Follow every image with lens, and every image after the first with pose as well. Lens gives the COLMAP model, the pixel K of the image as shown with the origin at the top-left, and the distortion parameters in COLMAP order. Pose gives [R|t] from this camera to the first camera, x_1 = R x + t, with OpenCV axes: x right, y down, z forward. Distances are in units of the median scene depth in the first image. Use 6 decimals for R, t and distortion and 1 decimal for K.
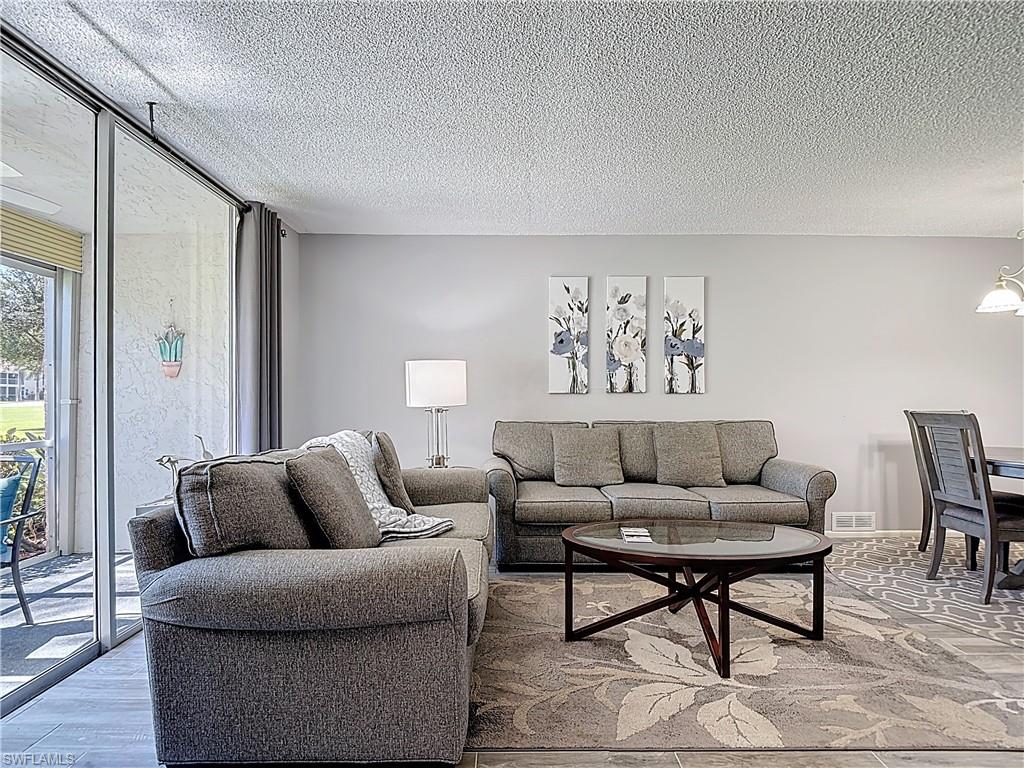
lens RADIAL K [[540.7, 0, 500.0], [0, 540.7, 398.9], [0, 0, 1]] dist [-0.006136, -0.015264]
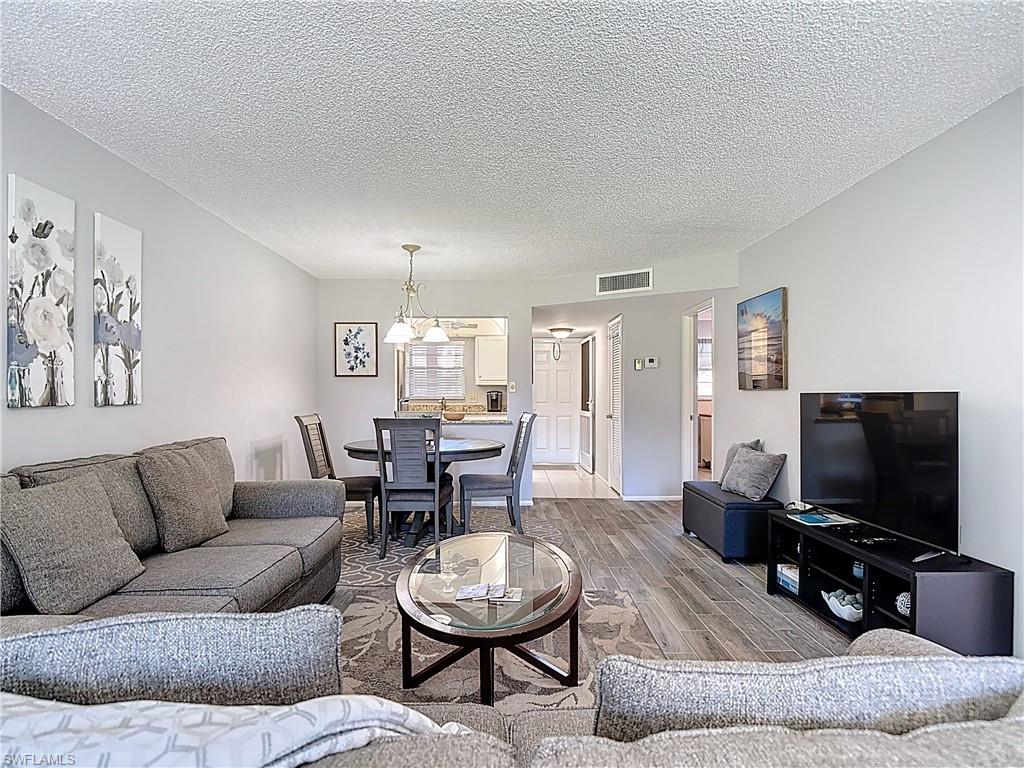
lens RADIAL K [[540.7, 0, 501.8], [0, 540.7, 395.3], [0, 0, 1]] dist [-0.006136, -0.015264]
pose [[-0.010978, -0.007434, 0.999912, -0.295012], [0.007988, 0.999940, 0.007522, -0.023098], [-0.999908, 0.008070, -0.010918, 0.558888]]
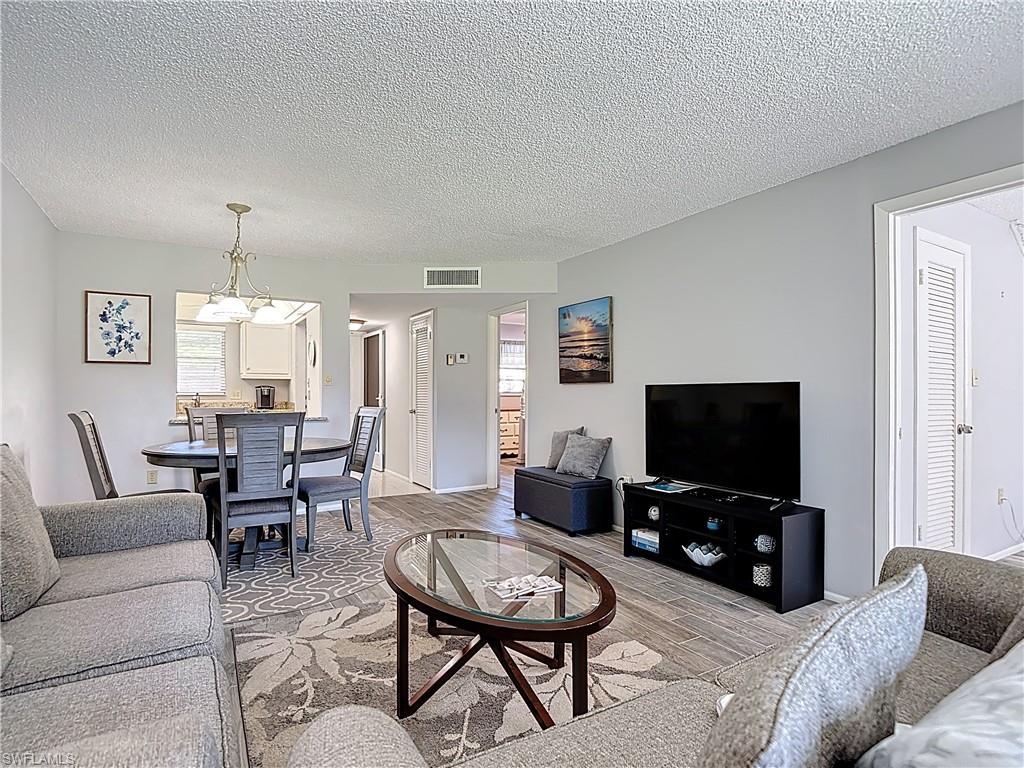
lens RADIAL K [[540.7, 0, 505.9], [0, 540.7, 393.2], [0, 0, 1]] dist [-0.006136, -0.015264]
pose [[-0.511119, -0.005696, 0.859491, -0.208531], [0.002649, 0.999963, 0.008203, -0.012233], [-0.859506, 0.006469, -0.511085, 0.792366]]
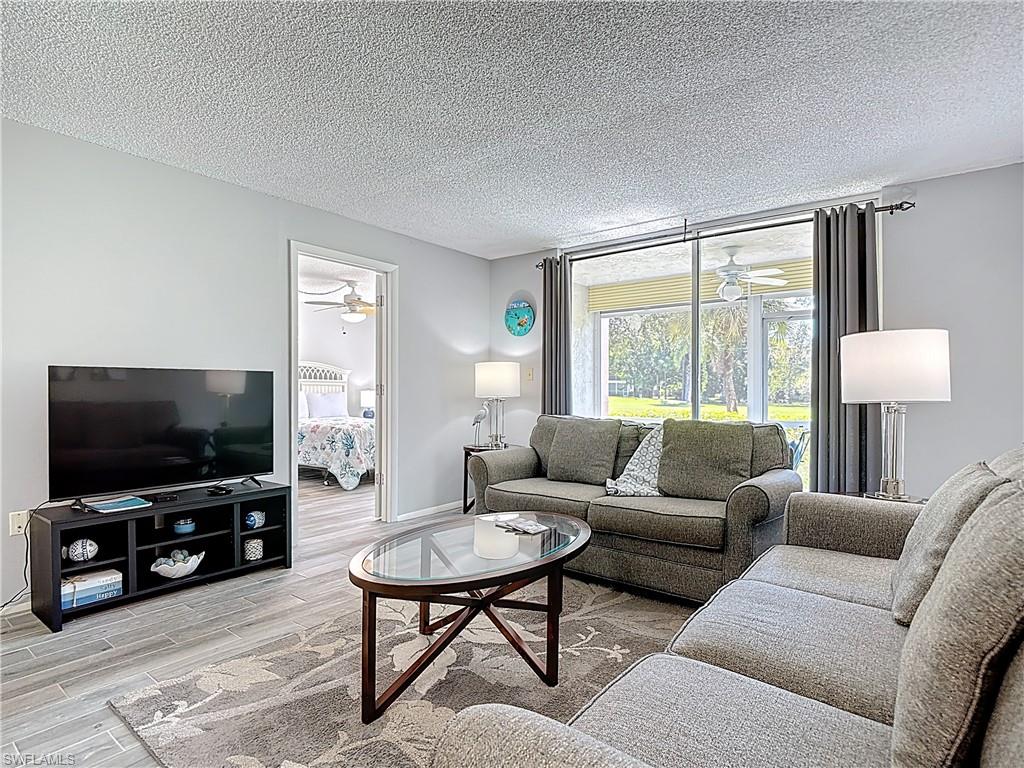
lens RADIAL K [[540.7, 0, 504.2], [0, 540.7, 385.2], [0, 0, 1]] dist [-0.006136, -0.015264]
pose [[-0.610853, -0.012160, -0.791650, 0.593868], [-0.009508, 0.999923, -0.008022, 0.001008], [0.791687, 0.002626, -0.610922, 0.893154]]
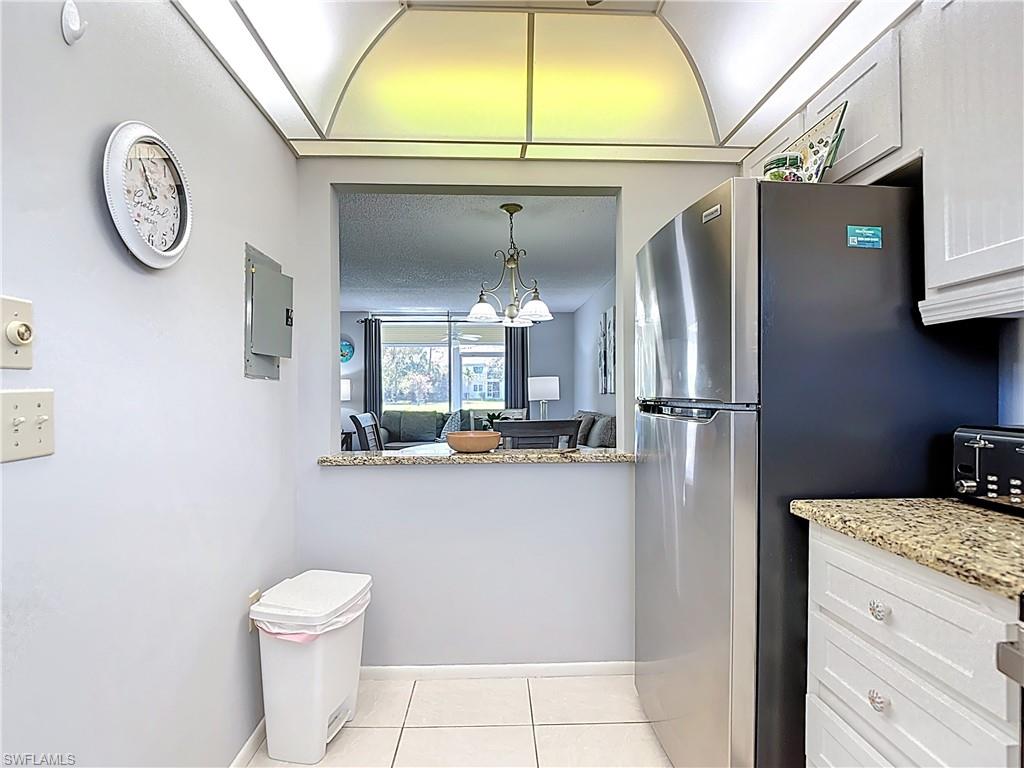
lens RADIAL K [[540.7, 0, 502.2], [0, 540.7, 389.1], [0, 0, 1]] dist [-0.006136, -0.015264]
pose [[0.049924, -0.007578, -0.998724, 1.583111], [-0.002319, 0.999968, -0.007703, -0.010990], [0.998750, 0.002701, 0.049905, 0.659155]]
